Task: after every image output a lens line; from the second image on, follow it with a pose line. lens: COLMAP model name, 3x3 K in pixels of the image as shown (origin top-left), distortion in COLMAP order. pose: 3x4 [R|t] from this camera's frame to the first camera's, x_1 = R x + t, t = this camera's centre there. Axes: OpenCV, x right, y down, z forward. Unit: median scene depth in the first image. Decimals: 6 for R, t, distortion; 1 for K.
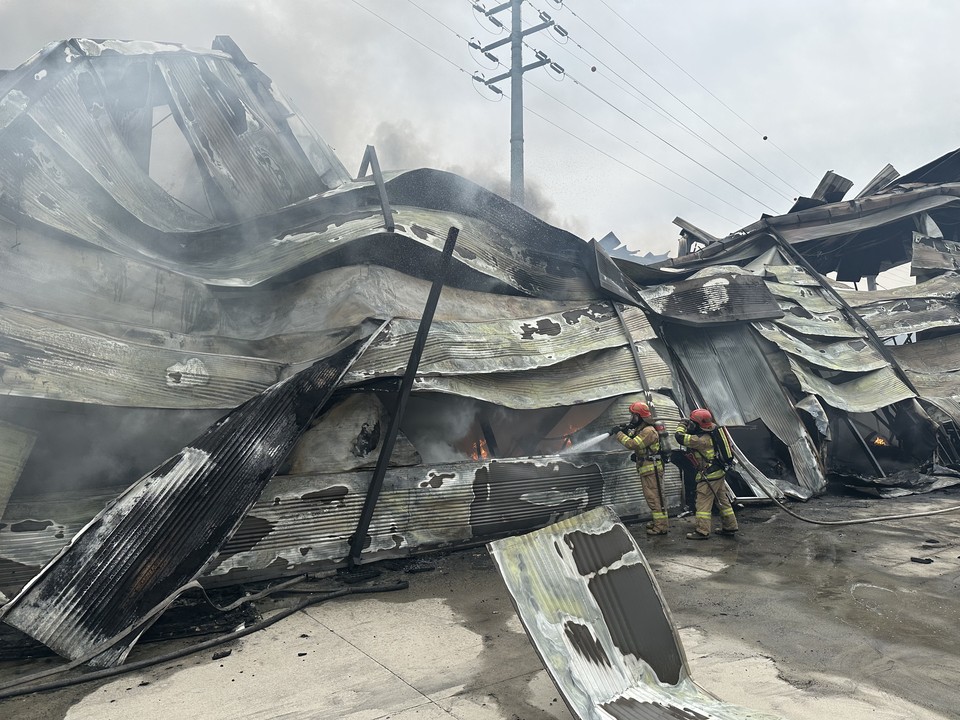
lens RADIAL K [[670.6, 0, 457.2], [0, 670.6, 361.9], [0, 0, 1]] dist [-0.006883, -0.005879]
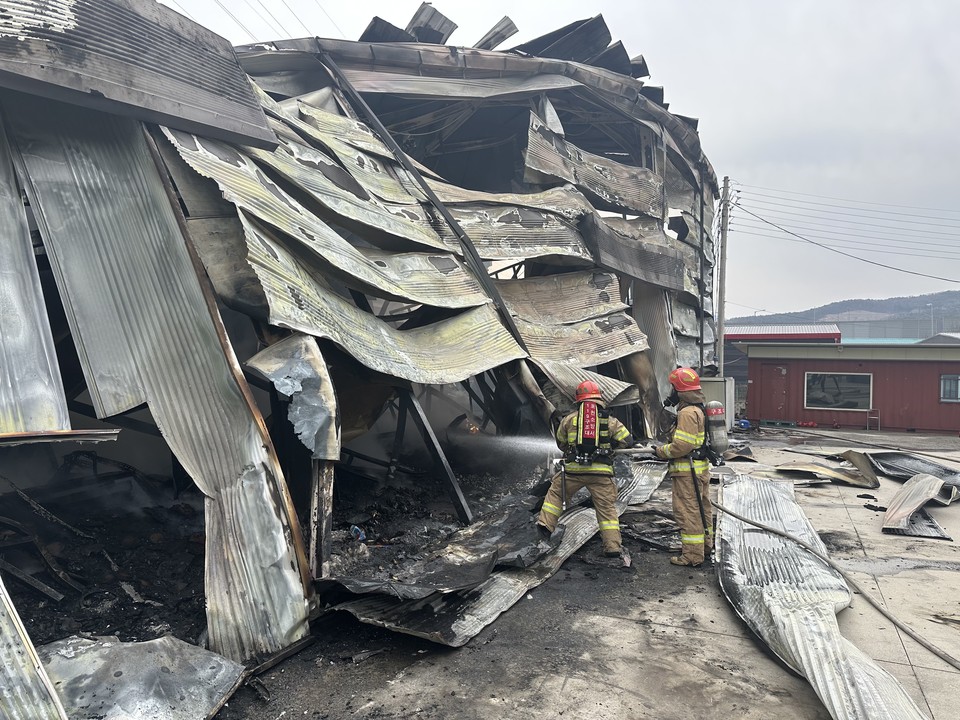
lens RADIAL K [[677.6, 0, 485.2], [0, 677.6, 359.6], [0, 0, 1]] dist [0.156223, -0.182628]
pose [[0.840461, 0.025018, 0.541295, 0.318837], [-0.051142, 0.998137, 0.033275, 0.033955], [-0.539454, -0.055650, 0.840174, 0.494459]]
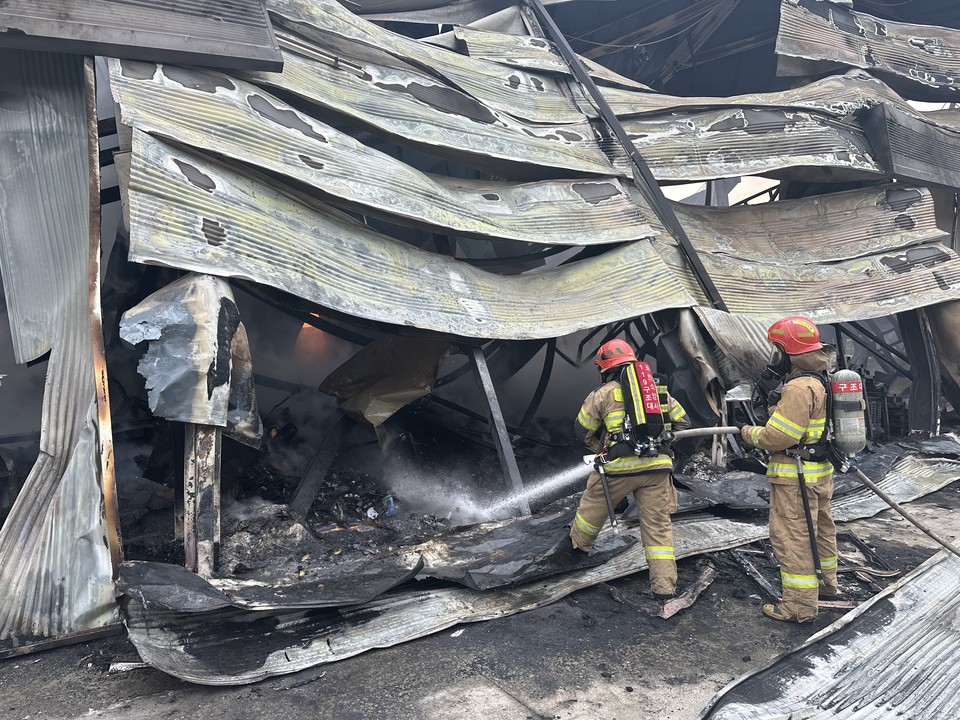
lens RADIAL K [[690.2, 0, 479.5], [0, 690.2, 364.3], [0, 0, 1]] dist [0.053828, -0.058259]
pose [[0.998746, 0.018423, 0.046558, 0.495508], [-0.023773, 0.992833, 0.117119, 0.037496], [-0.044066, -0.118079, 0.992026, 0.523761]]
